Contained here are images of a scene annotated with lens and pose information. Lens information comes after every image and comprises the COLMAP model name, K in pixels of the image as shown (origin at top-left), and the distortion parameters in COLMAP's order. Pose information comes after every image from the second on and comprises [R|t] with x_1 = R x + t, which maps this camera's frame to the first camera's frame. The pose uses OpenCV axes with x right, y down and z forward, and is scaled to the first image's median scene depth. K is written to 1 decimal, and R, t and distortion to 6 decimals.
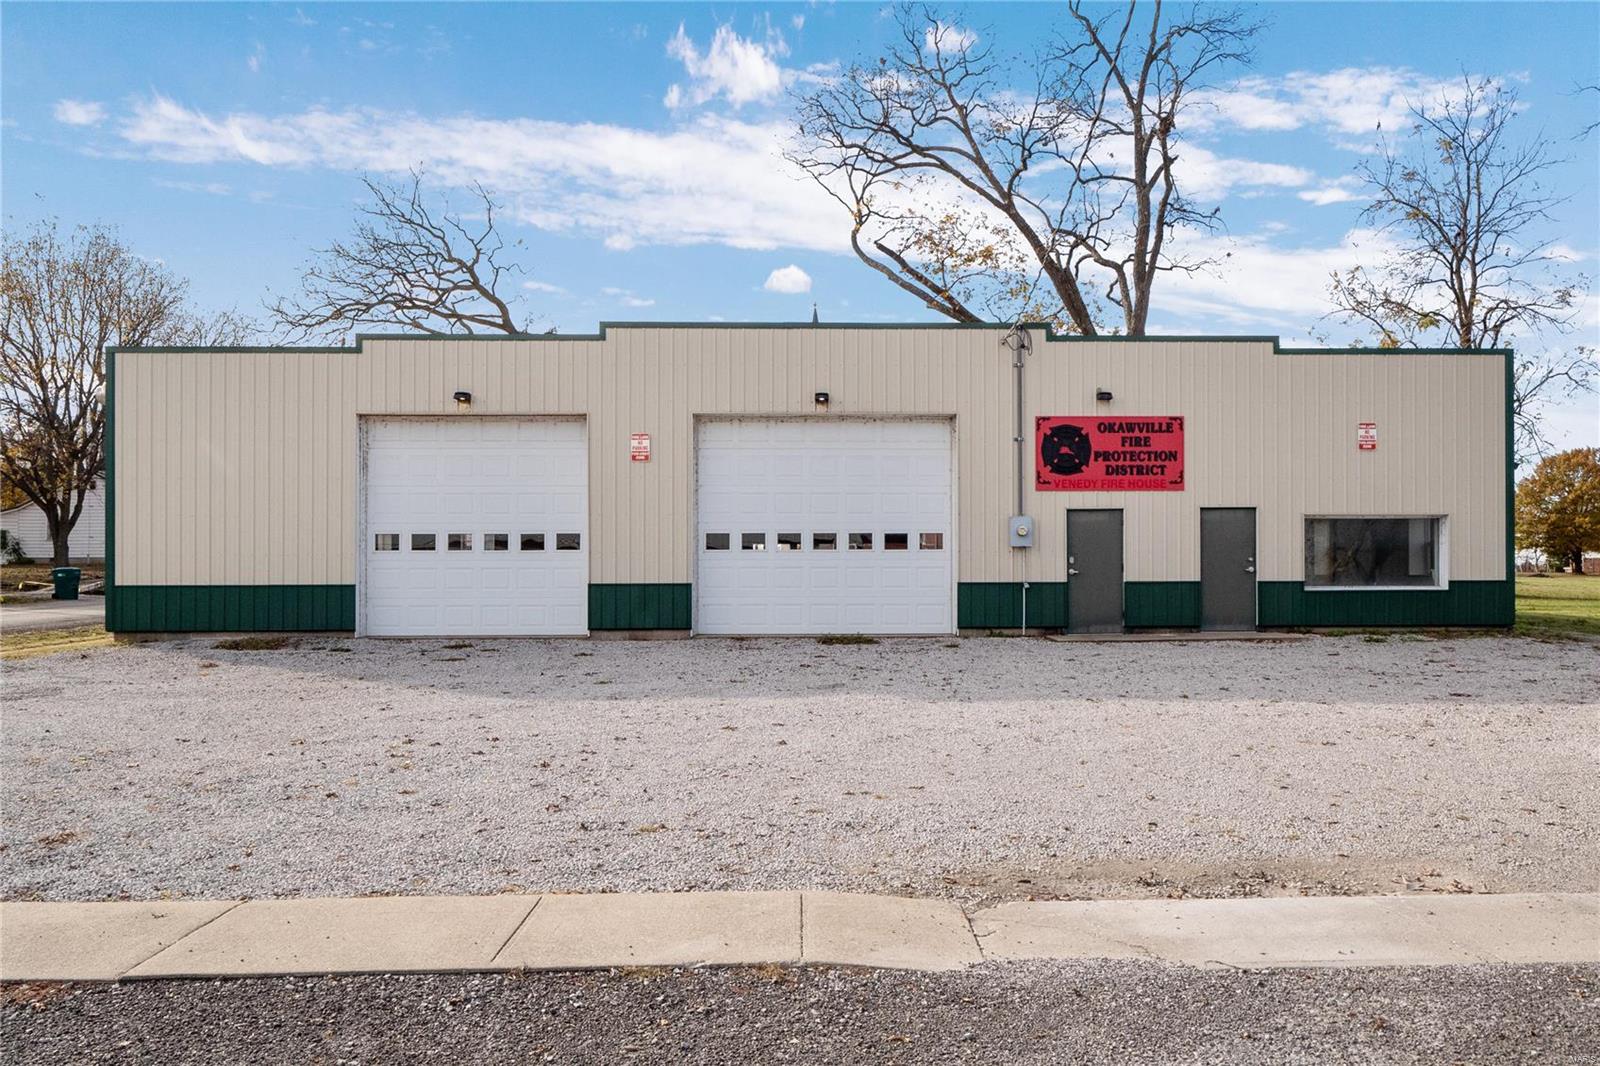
lens RADIAL K [[1200.3, 0, 794.6], [0, 1200.3, 546.1], [0, 0, 1]] dist [-0.001824, -0.001262]
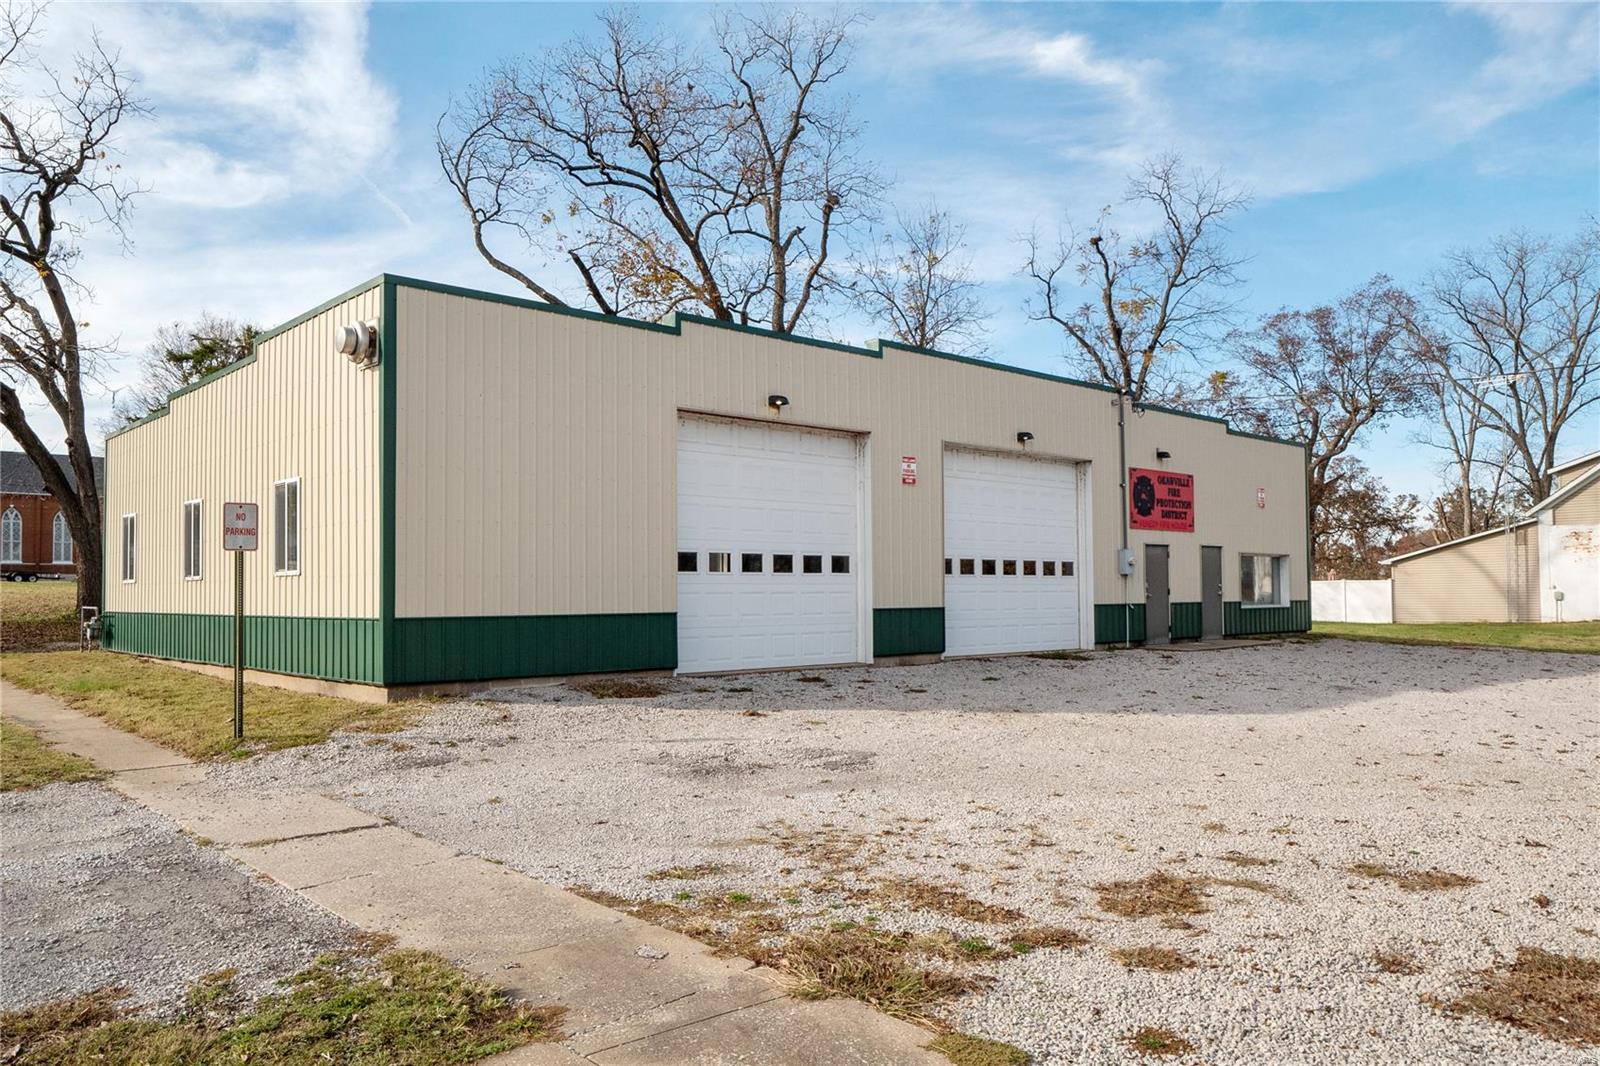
lens RADIAL K [[1200.3, 0, 794.1], [0, 1200.3, 531.9], [0, 0, 1]] dist [-0.001824, -0.001262]
pose [[0.740310, 0.033257, 0.671442, -0.865556], [-0.016461, 0.999373, -0.031350, 0.001135], [-0.672064, 0.012157, 0.740393, 0.329596]]
